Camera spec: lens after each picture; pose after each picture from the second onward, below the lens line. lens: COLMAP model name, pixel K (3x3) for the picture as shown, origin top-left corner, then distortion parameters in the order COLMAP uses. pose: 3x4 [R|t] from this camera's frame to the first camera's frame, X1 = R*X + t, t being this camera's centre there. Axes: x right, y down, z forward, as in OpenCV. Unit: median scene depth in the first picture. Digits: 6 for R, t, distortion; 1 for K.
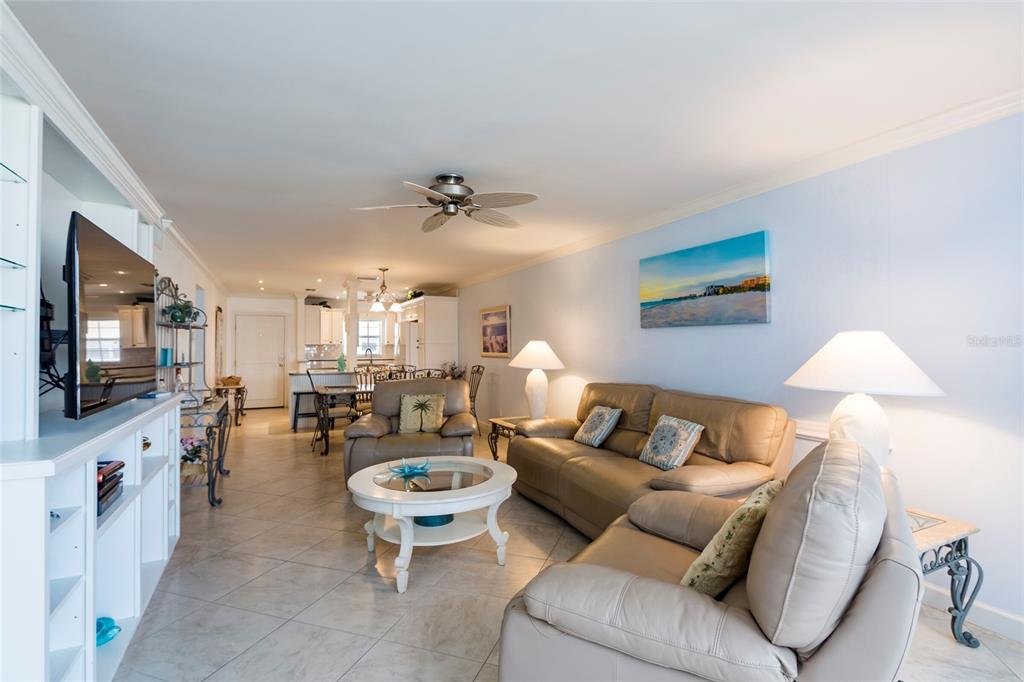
lens RADIAL K [[479.5, 0, 497.9], [0, 479.5, 335.6], [0, 0, 1]] dist [0.030404, -0.000035]
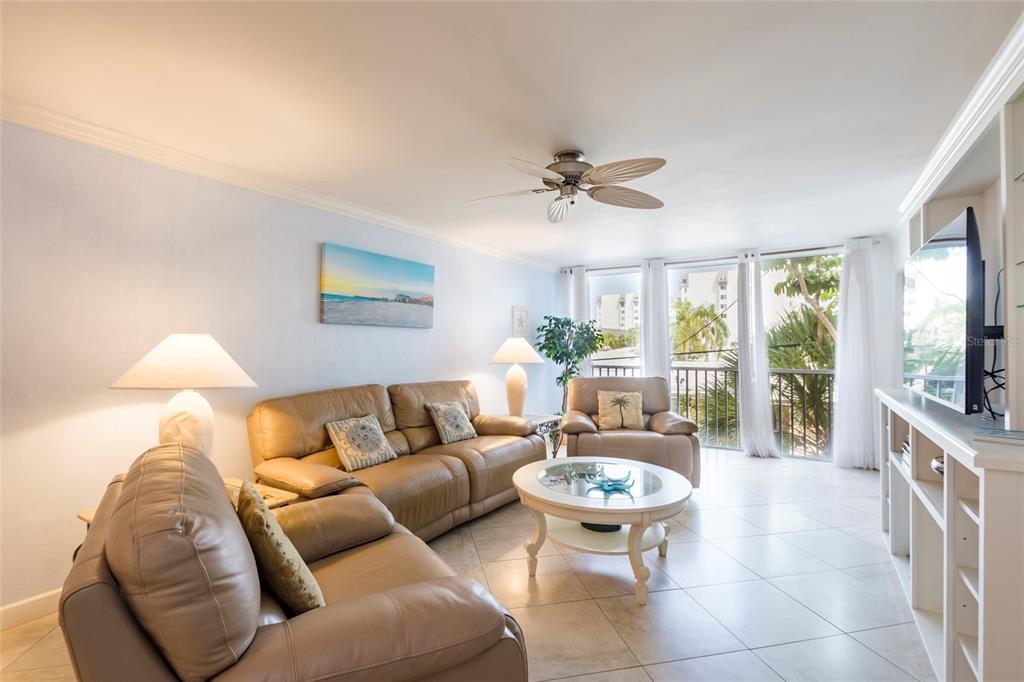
lens RADIAL K [[444.7, 0, 511.0], [0, 444.7, 339.2], [0, 0, 1]] dist [0.027747, -0.012689]
pose [[-0.509428, 0.022552, 0.860218, -0.619391], [-0.006974, 0.999515, -0.030334, 0.038743], [-0.860485, -0.021452, -0.509024, 1.254464]]
